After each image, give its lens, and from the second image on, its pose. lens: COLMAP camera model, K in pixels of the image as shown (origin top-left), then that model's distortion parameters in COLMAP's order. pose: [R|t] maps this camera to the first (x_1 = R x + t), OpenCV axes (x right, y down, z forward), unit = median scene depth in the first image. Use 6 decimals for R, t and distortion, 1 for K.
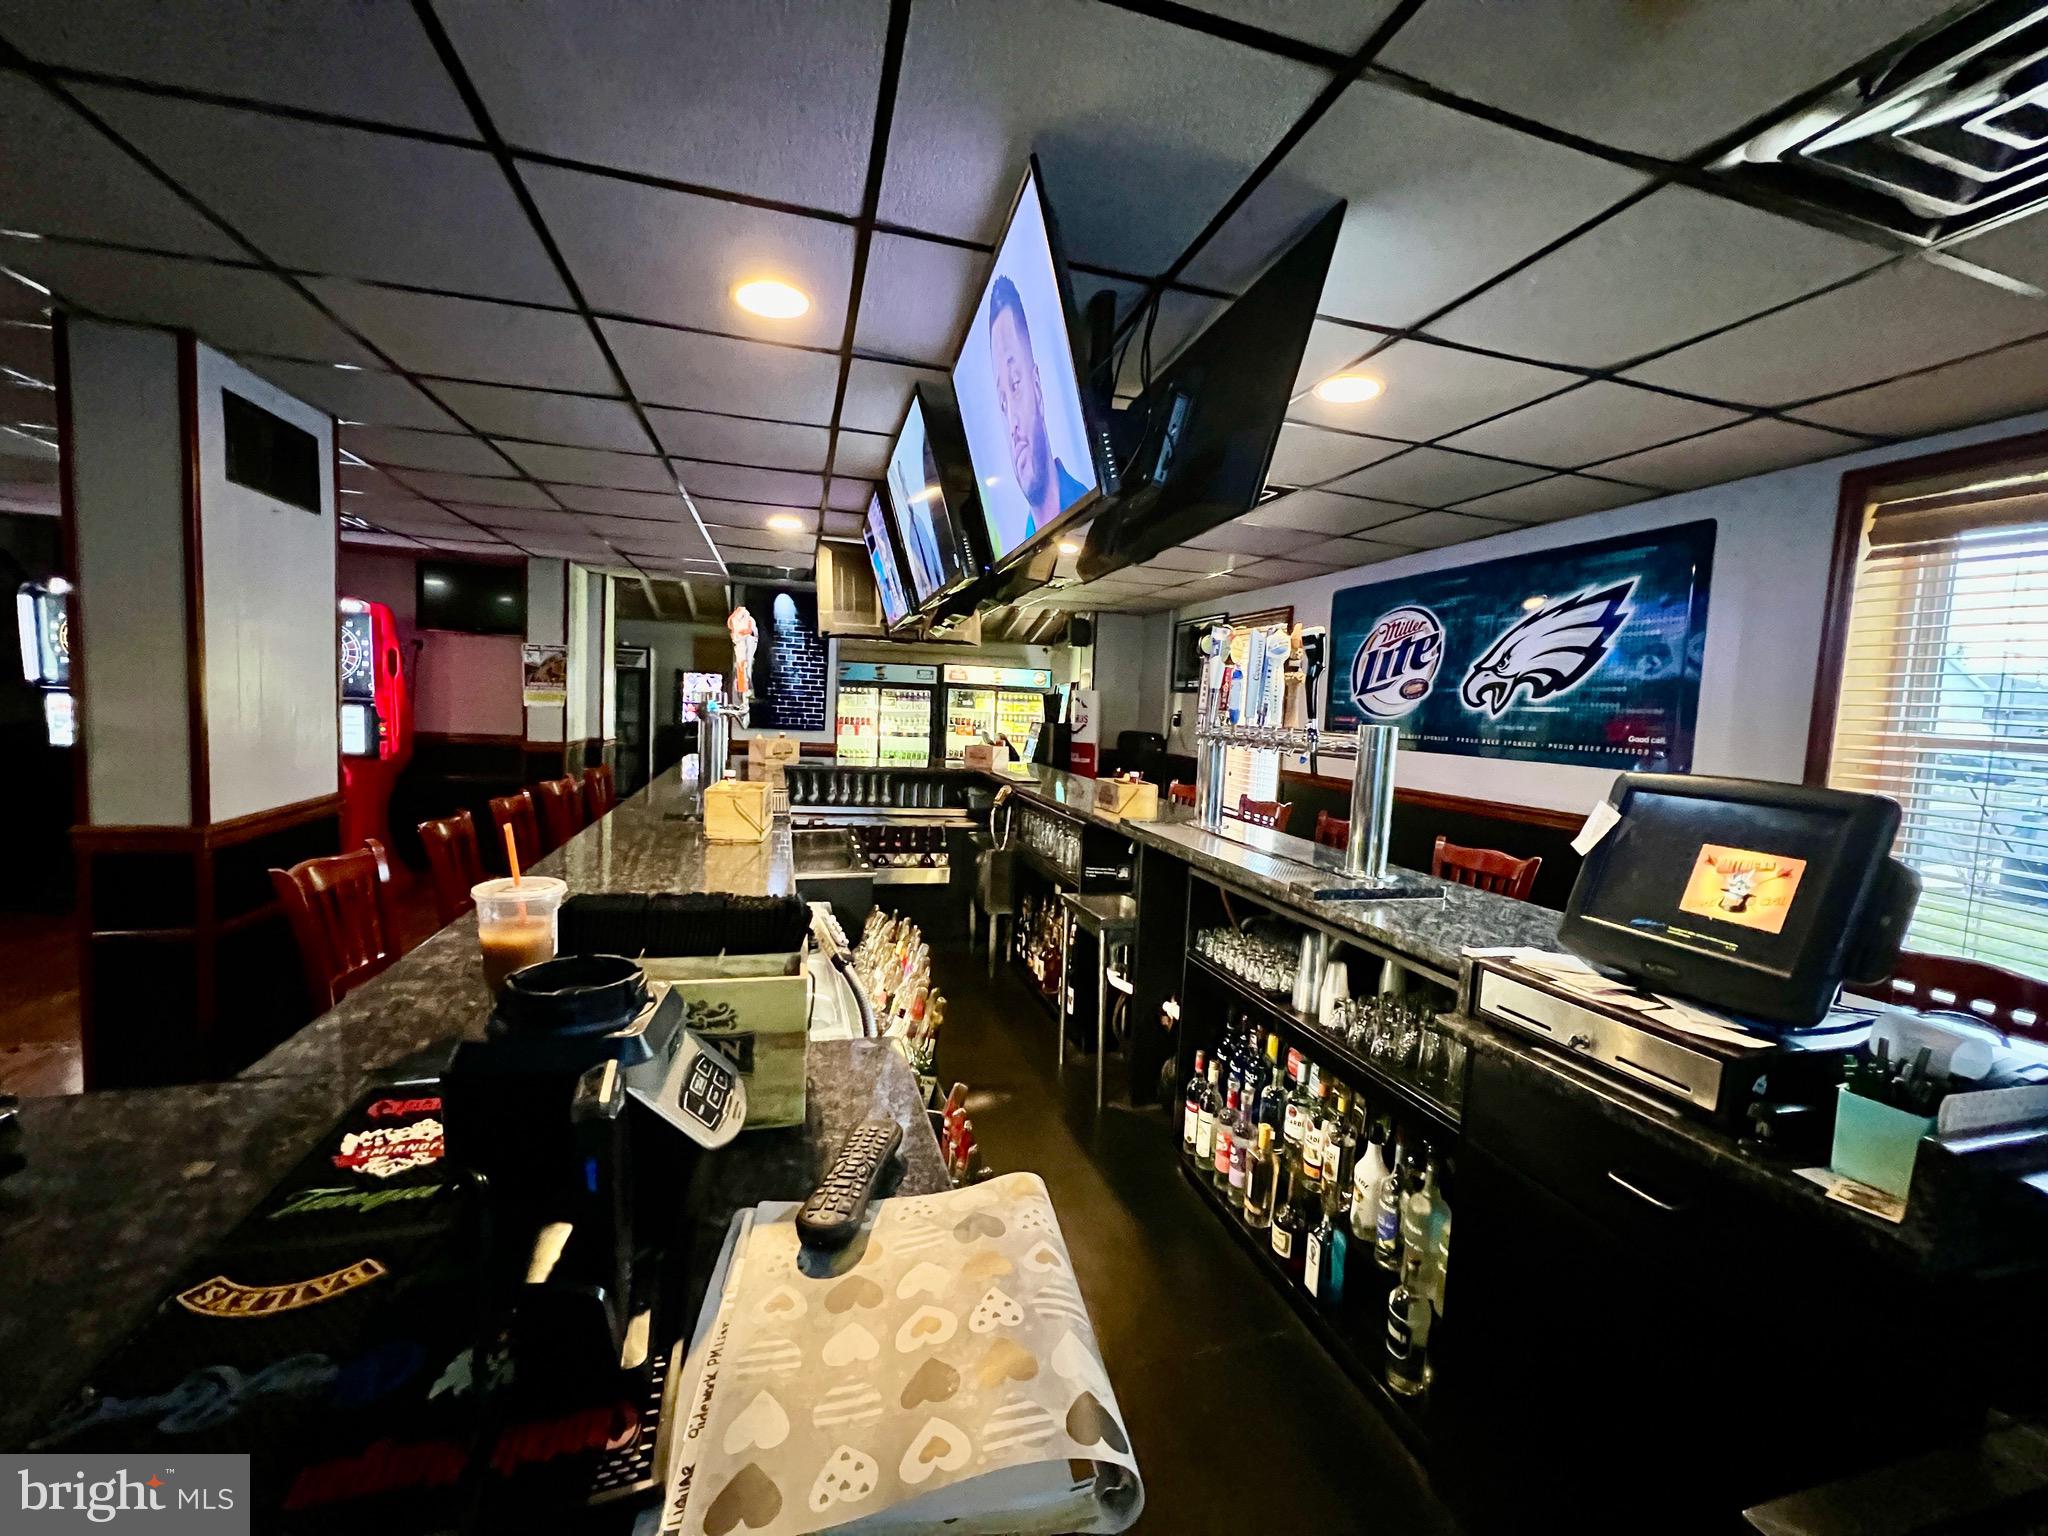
lens RADIAL K [[814.9, 0, 1013.7], [0, 814.9, 767.4], [0, 0, 1]] dist [-0.000010, -0.000160]
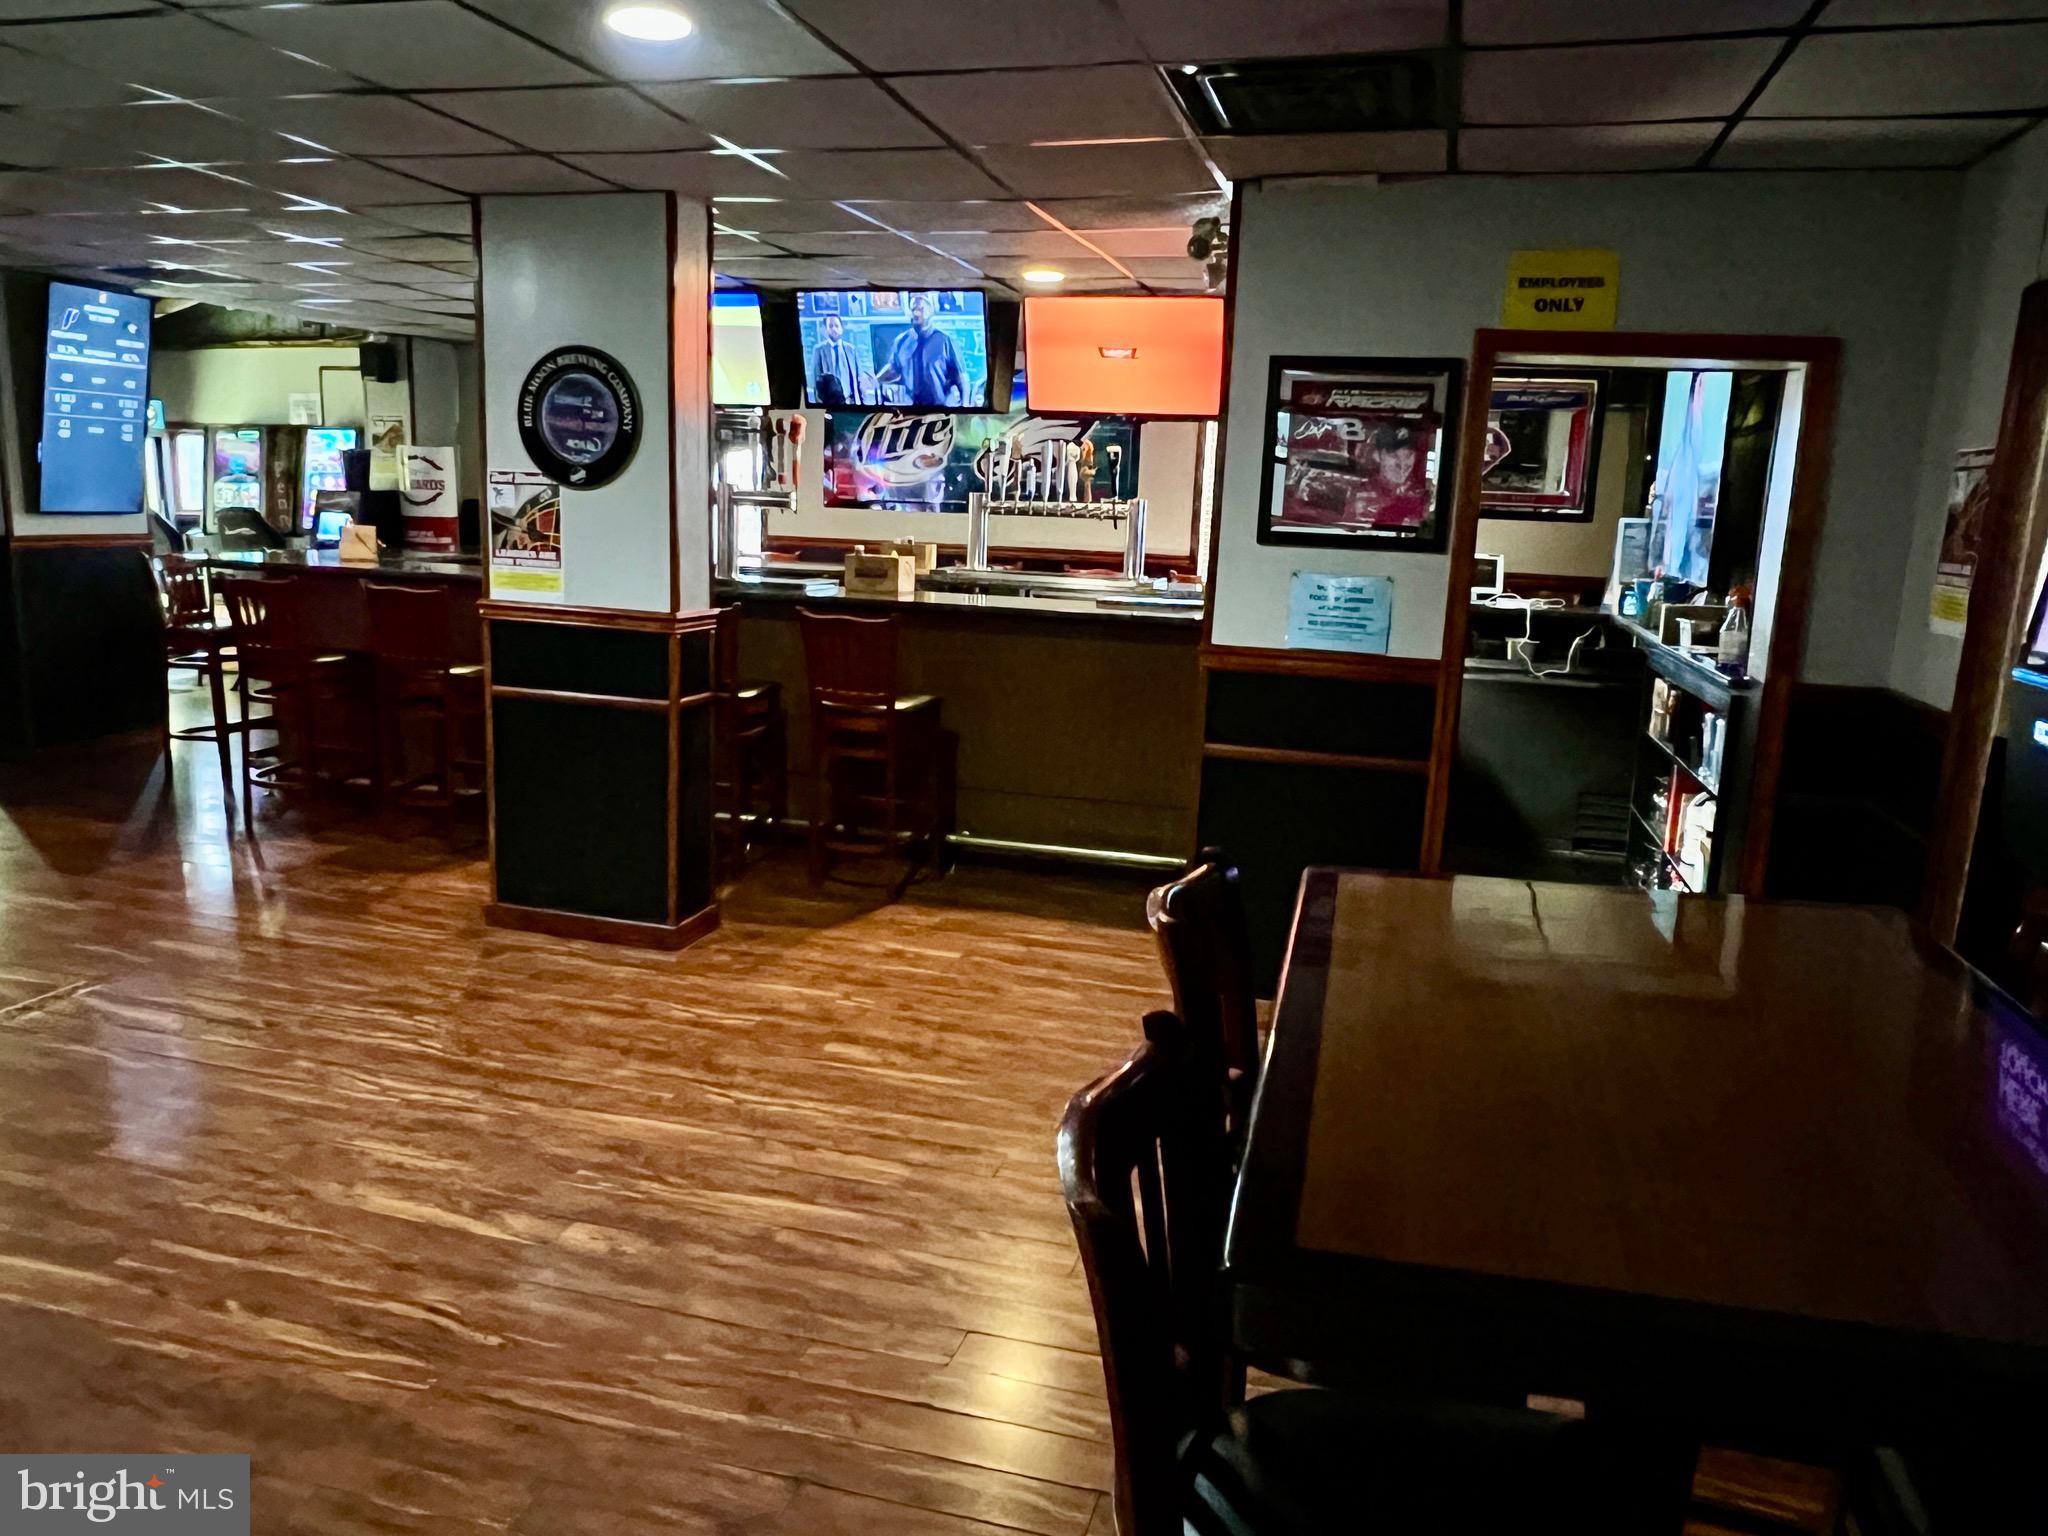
lens RADIAL K [[1420.4, 0, 1025.2], [0, 1420.4, 770.8], [0, 0, 1]] dist [0.000506, 0.001489]
pose [[0.522161, -0.187793, 0.831915, -1.344927], [0.052279, 0.980669, 0.188559, -0.033662], [-0.851243, -0.054967, 0.521885, -0.296423]]
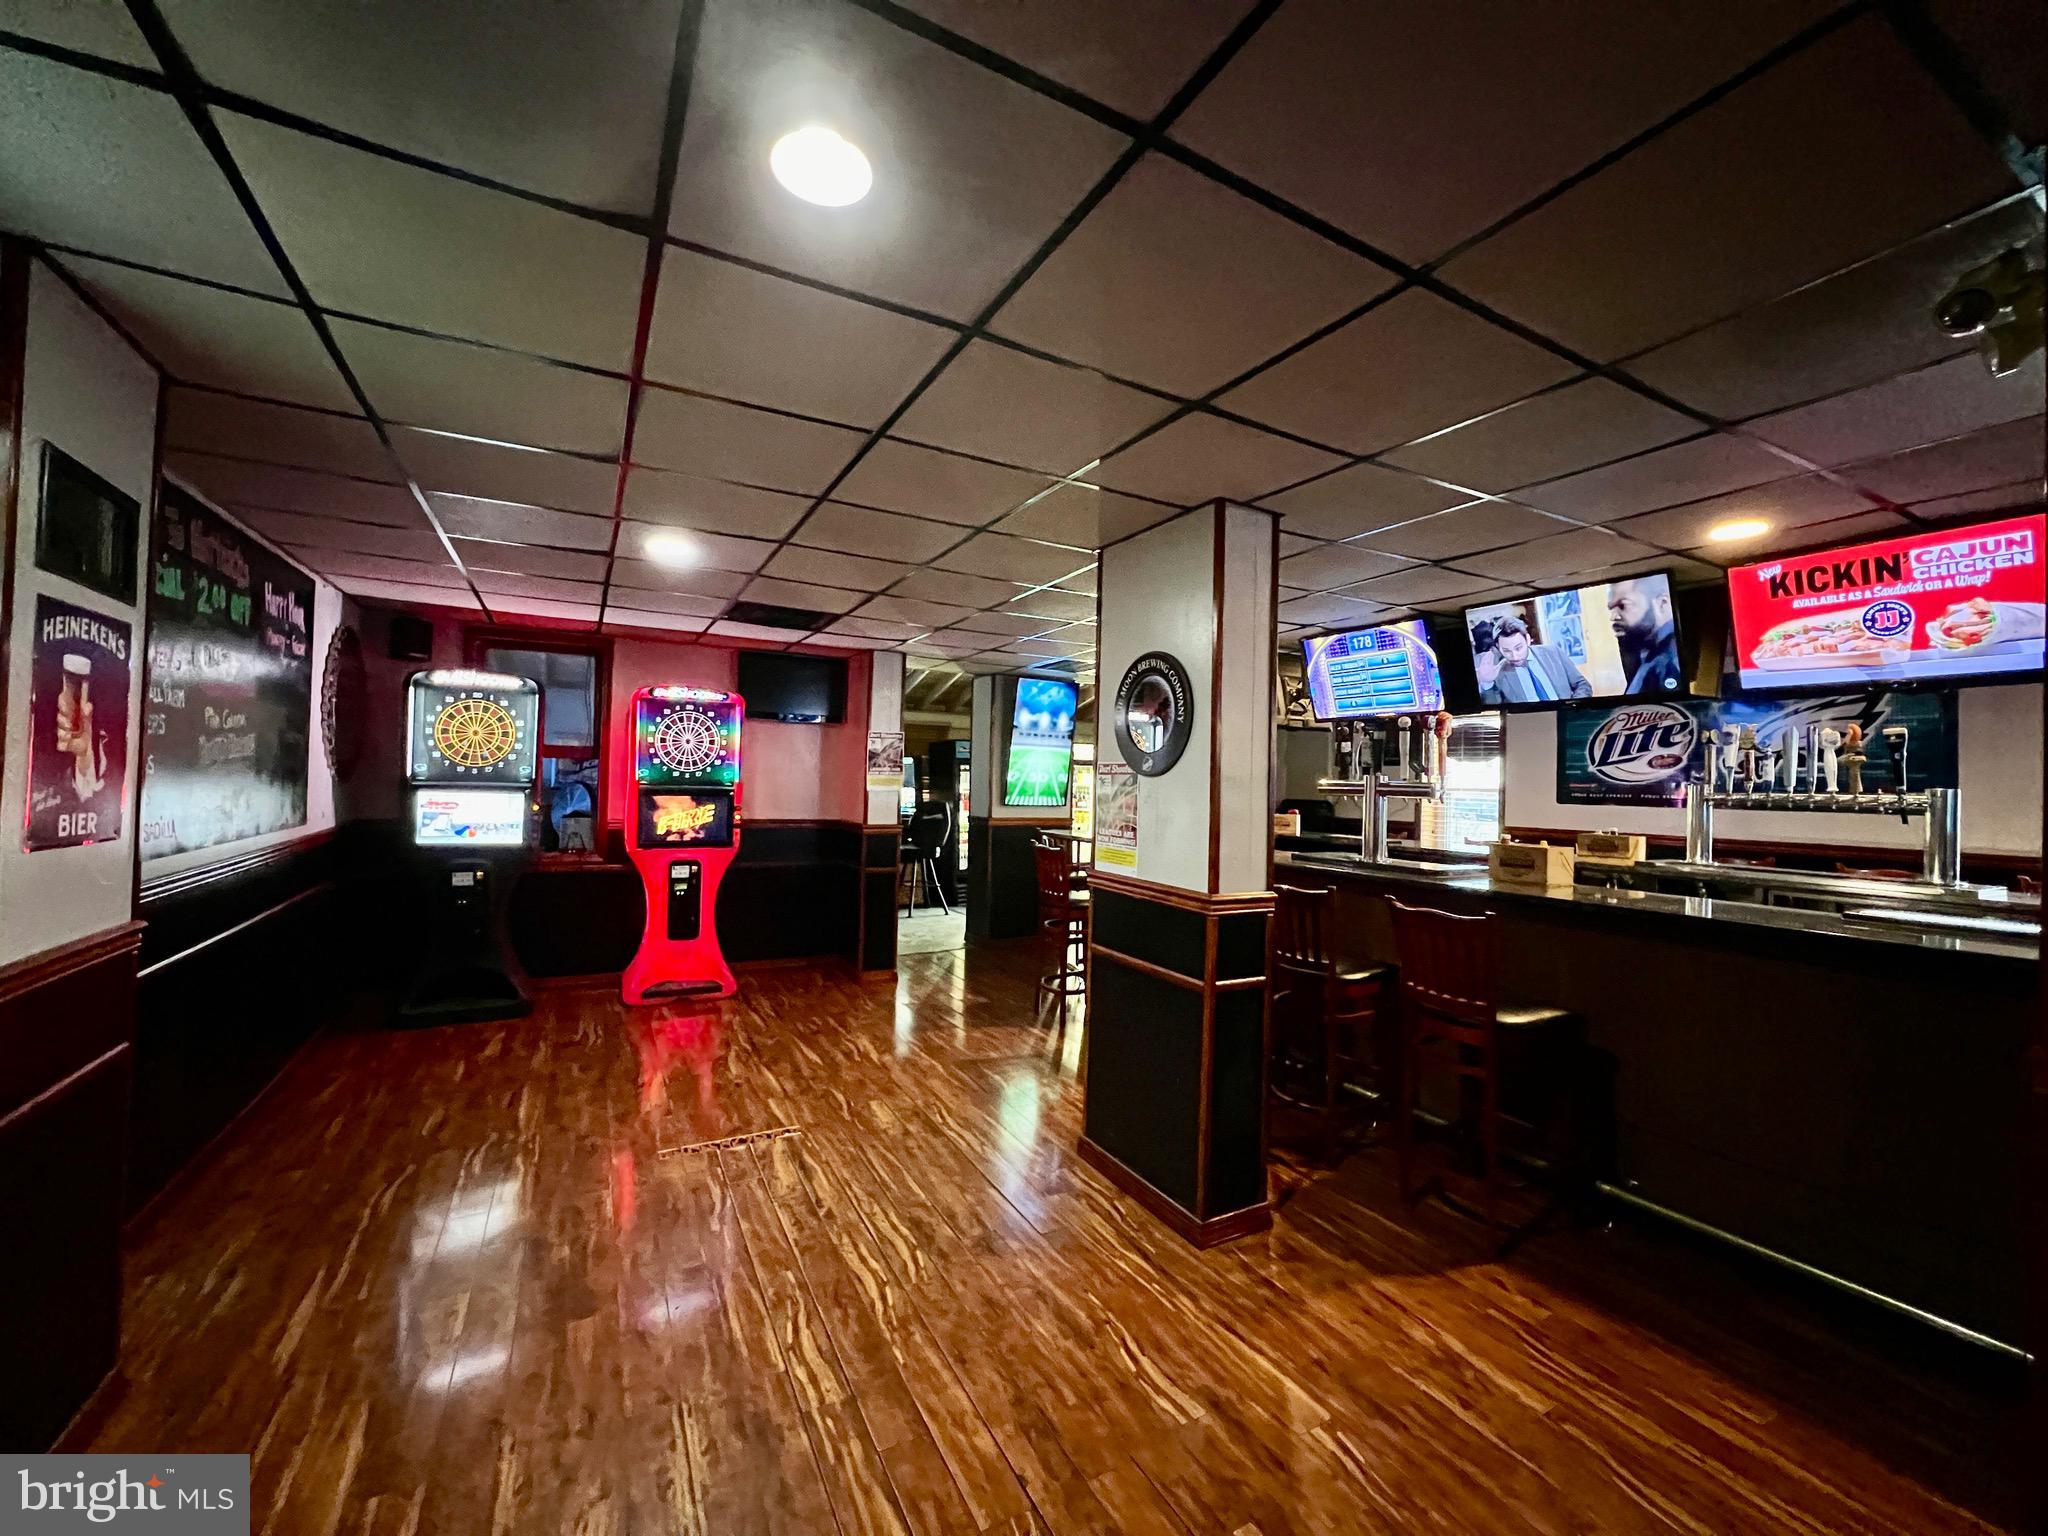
lens RADIAL K [[814.9, 0, 1025.8], [0, 814.9, 768.8], [0, 0, 1]] dist [-0.000010, -0.000160]
pose [[0.974993, -0.018635, 0.221453, -0.858725], [0.037774, 0.995874, -0.082506, -0.011930], [-0.219002, 0.088808, 0.971675, -0.091477]]
